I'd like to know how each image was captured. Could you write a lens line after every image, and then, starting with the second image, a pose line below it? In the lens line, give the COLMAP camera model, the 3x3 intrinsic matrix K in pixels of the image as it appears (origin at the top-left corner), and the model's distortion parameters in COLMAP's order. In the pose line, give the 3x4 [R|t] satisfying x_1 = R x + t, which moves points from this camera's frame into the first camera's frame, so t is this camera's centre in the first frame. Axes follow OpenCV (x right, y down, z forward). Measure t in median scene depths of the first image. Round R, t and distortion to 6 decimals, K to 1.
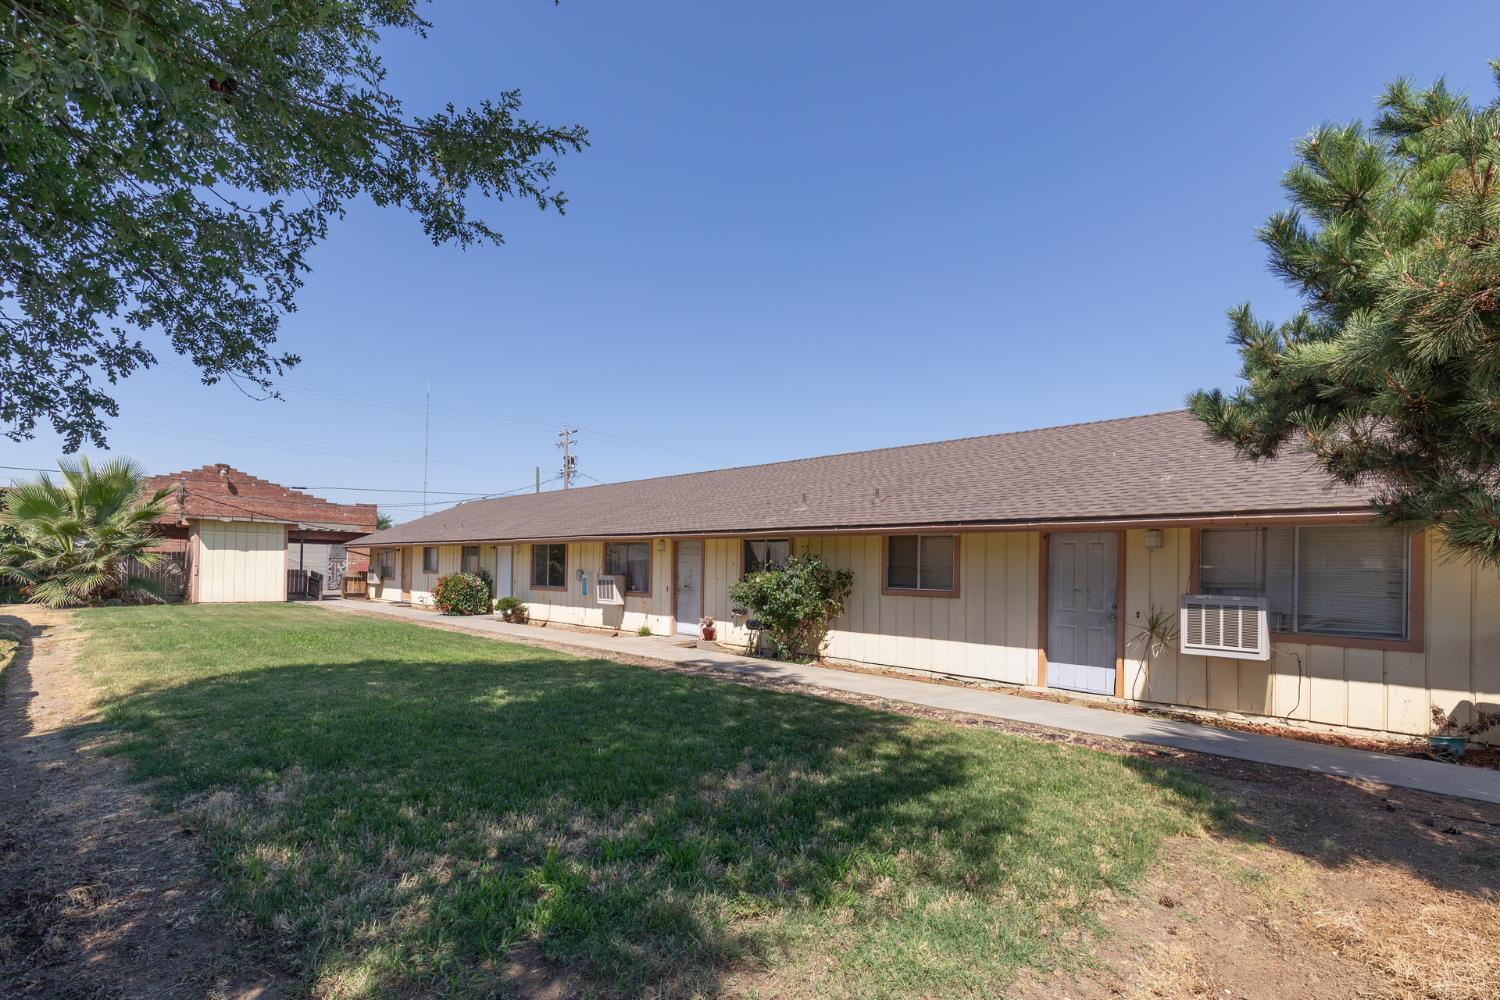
lens RADIAL K [[690.9, 0, 748.7], [0, 690.9, 501.2], [0, 0, 1]] dist [0.009659, -0.000782]
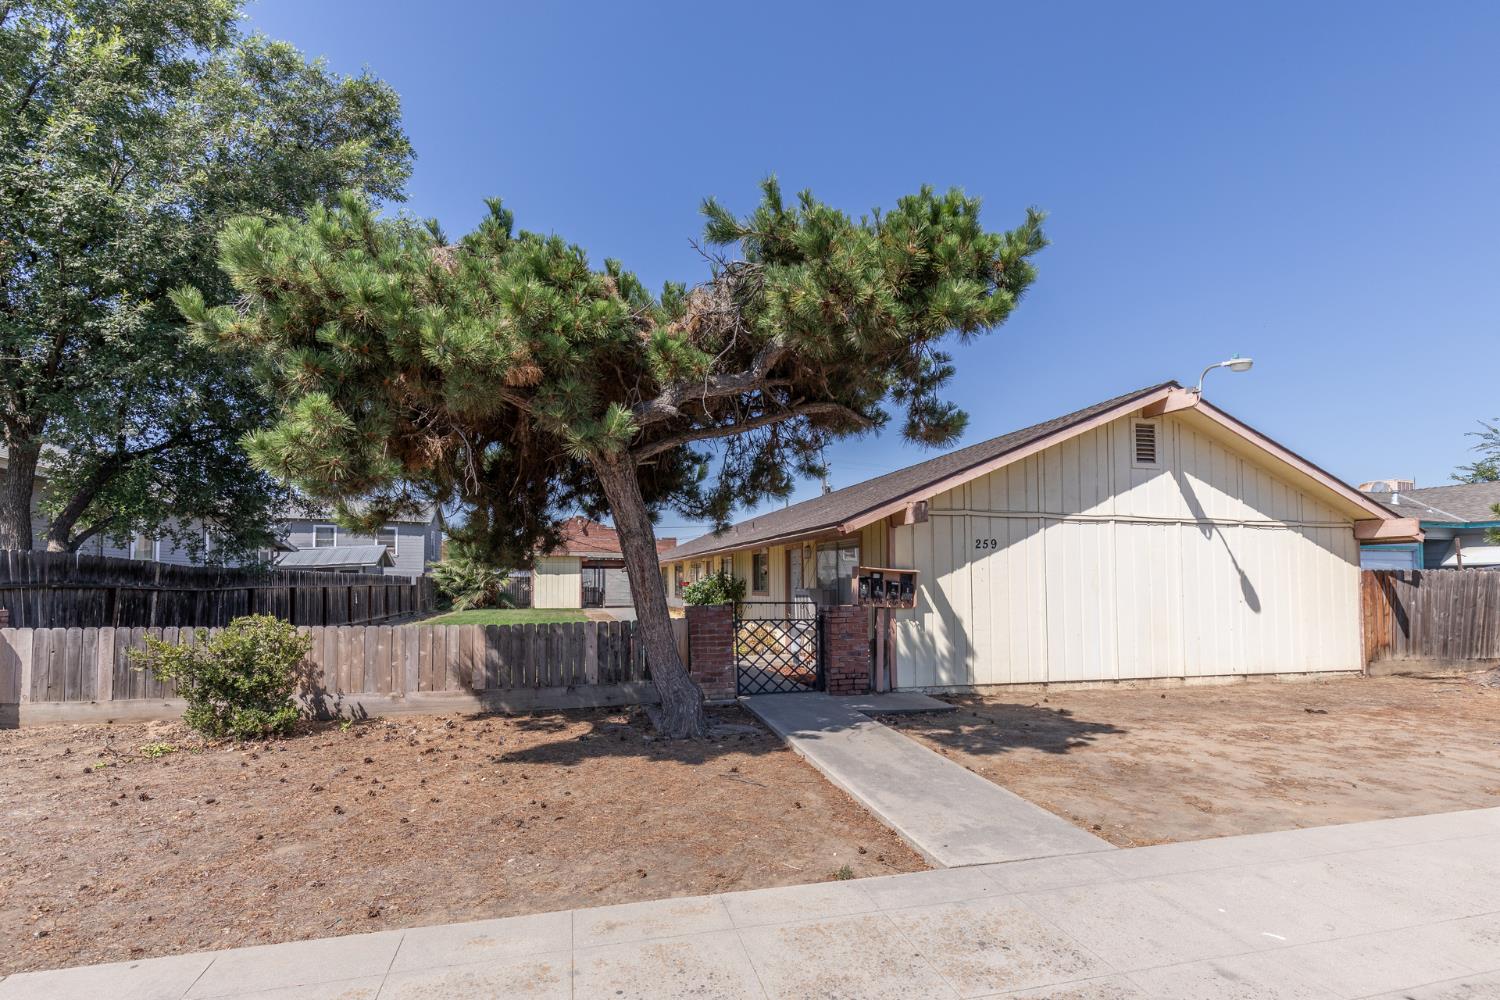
lens RADIAL K [[690.9, 0, 734.6], [0, 690.9, 484.7], [0, 0, 1]] dist [0.009659, -0.000782]
pose [[0.857703, -0.088266, -0.506512, 0.682950], [0.063390, 0.995792, -0.066187, -0.002513], [0.510222, 0.024661, 0.859689, -0.212382]]
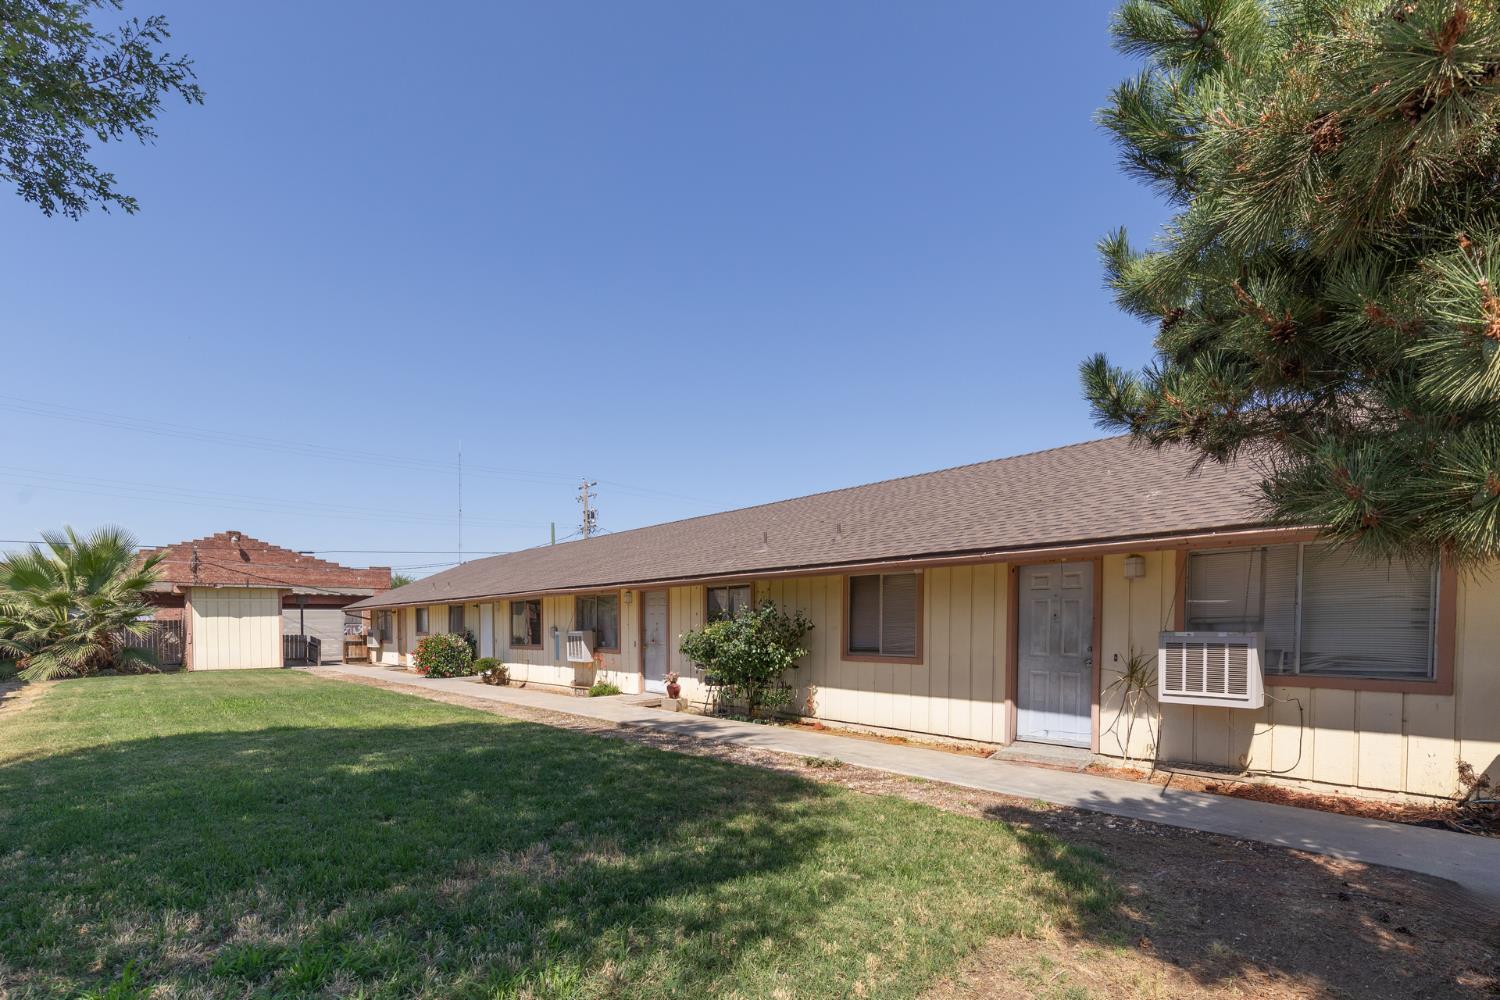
lens RADIAL K [[725.9, 0, 745.9], [0, 725.9, 585.8], [0, 0, 1]] dist [0.008831, 0.000001]
pose [[0.996839, -0.031484, -0.072948, 0.103299], [0.034694, 0.998466, 0.043161, 0.012973], [0.071477, -0.045556, 0.996401, 0.051799]]
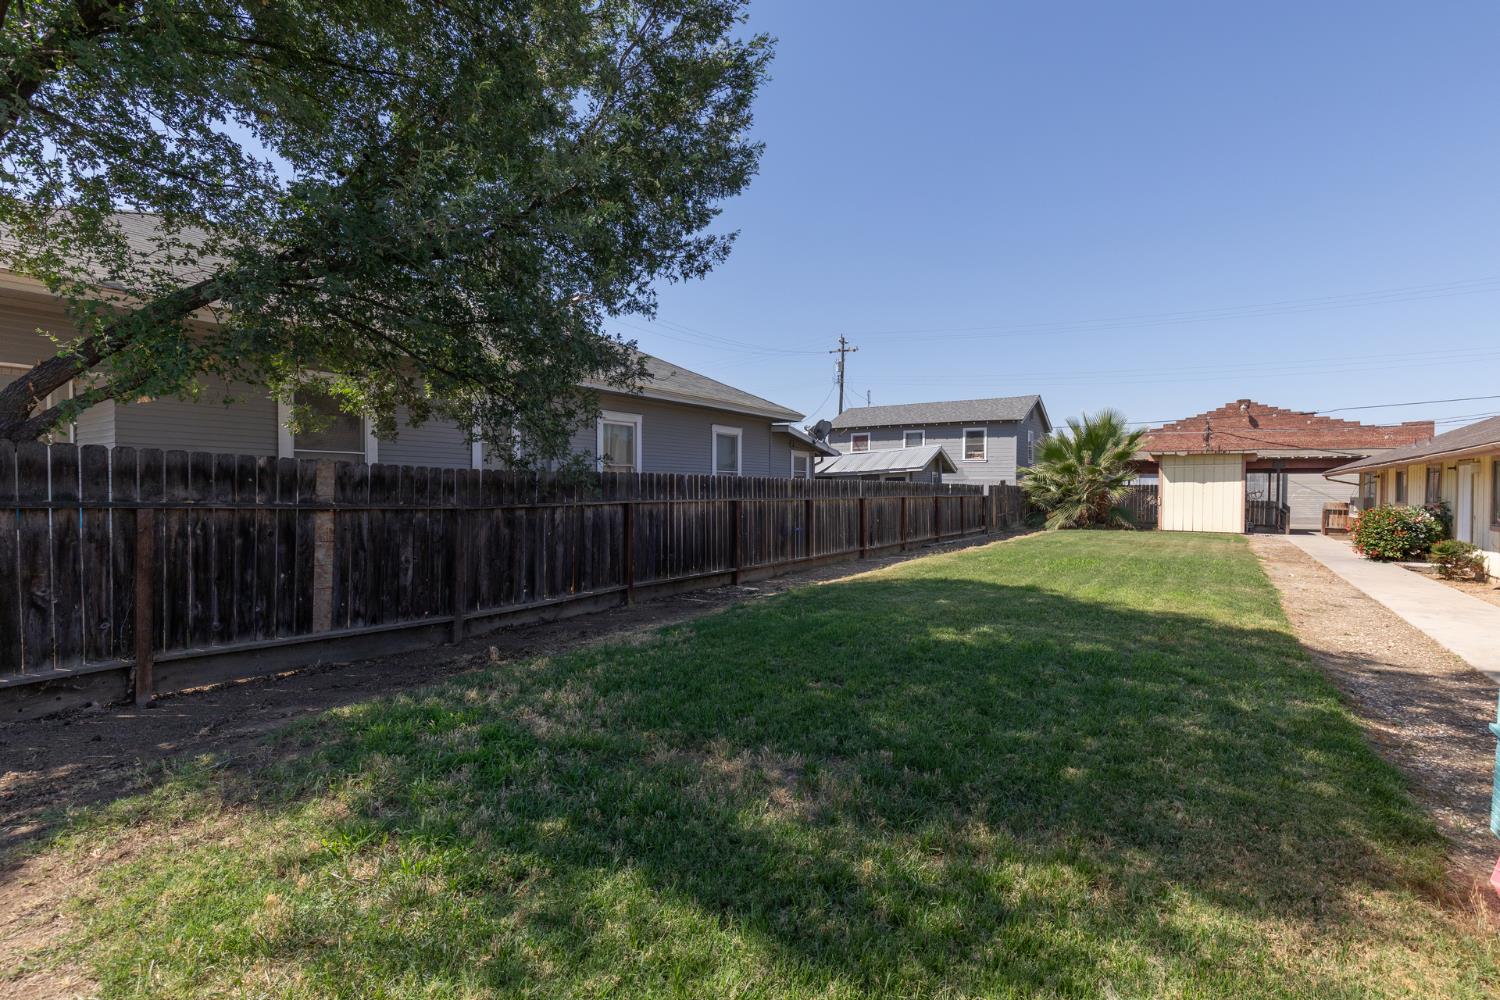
lens RADIAL K [[671.2, 0, 774.4], [0, 671.2, 513.2], [0, 0, 1]] dist [0.010082, 0.000533]
pose [[0.201354, 0.019608, -0.979322, 0.222833], [0.091914, 0.995010, 0.038820, 0.031675], [0.975197, -0.097830, 0.198547, 0.285187]]
